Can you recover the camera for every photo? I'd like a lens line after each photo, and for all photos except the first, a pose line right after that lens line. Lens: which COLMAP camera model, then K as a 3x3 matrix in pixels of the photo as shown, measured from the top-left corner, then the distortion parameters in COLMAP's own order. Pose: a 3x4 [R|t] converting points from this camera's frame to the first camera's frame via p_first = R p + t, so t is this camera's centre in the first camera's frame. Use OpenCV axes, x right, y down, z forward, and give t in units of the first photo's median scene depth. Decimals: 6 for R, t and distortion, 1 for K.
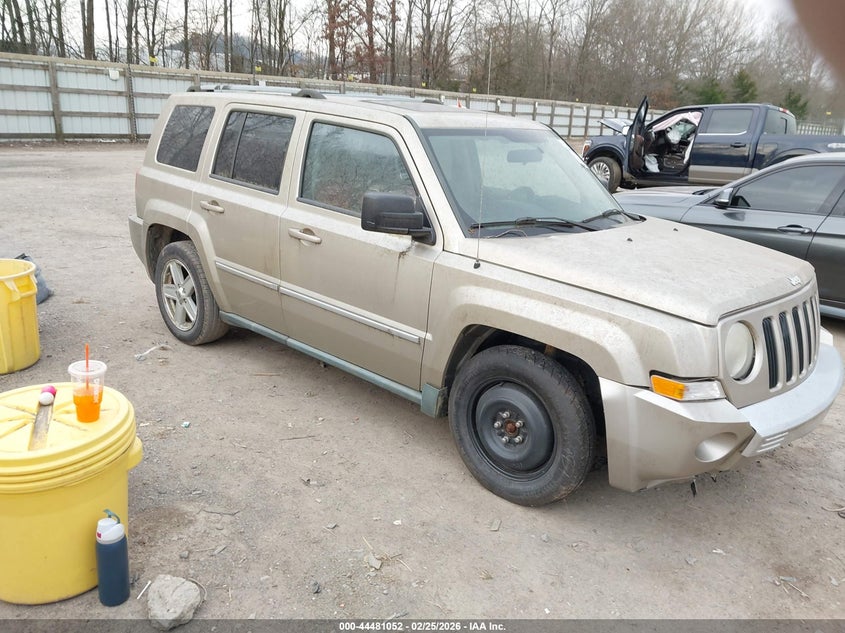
lens RADIAL K [[669.4, 0, 422.5], [0, 669.4, 316.5], [0, 0, 1]] dist [-0.002589, -0.005346]
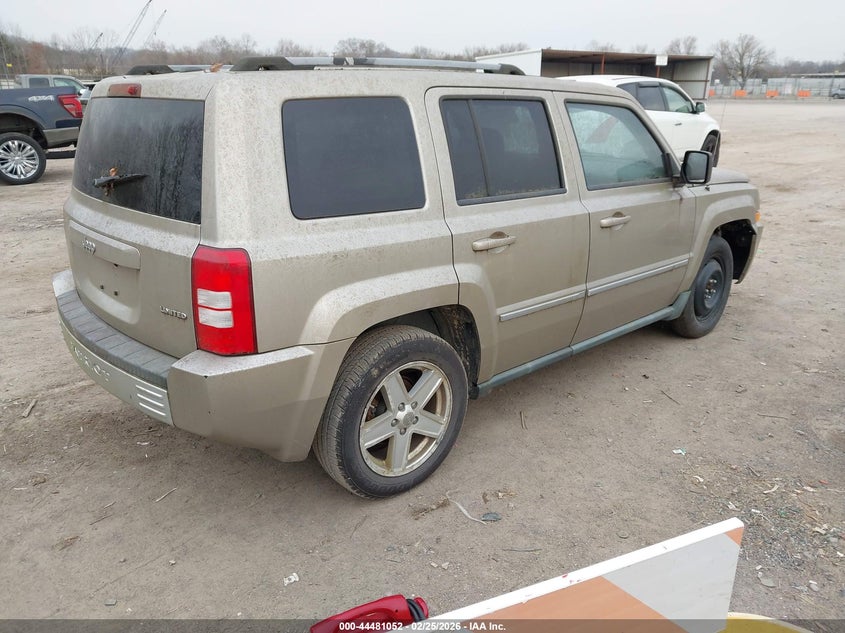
lens RADIAL K [[669.4, 0, 422.5], [0, 669.4, 316.5], [0, 0, 1]] dist [-0.002589, -0.005346]
pose [[0.107601, -0.379809, 0.918786, -1.030670], [0.308066, 0.891403, 0.332411, -0.364264], [-0.945261, 0.247278, 0.212922, 0.987068]]
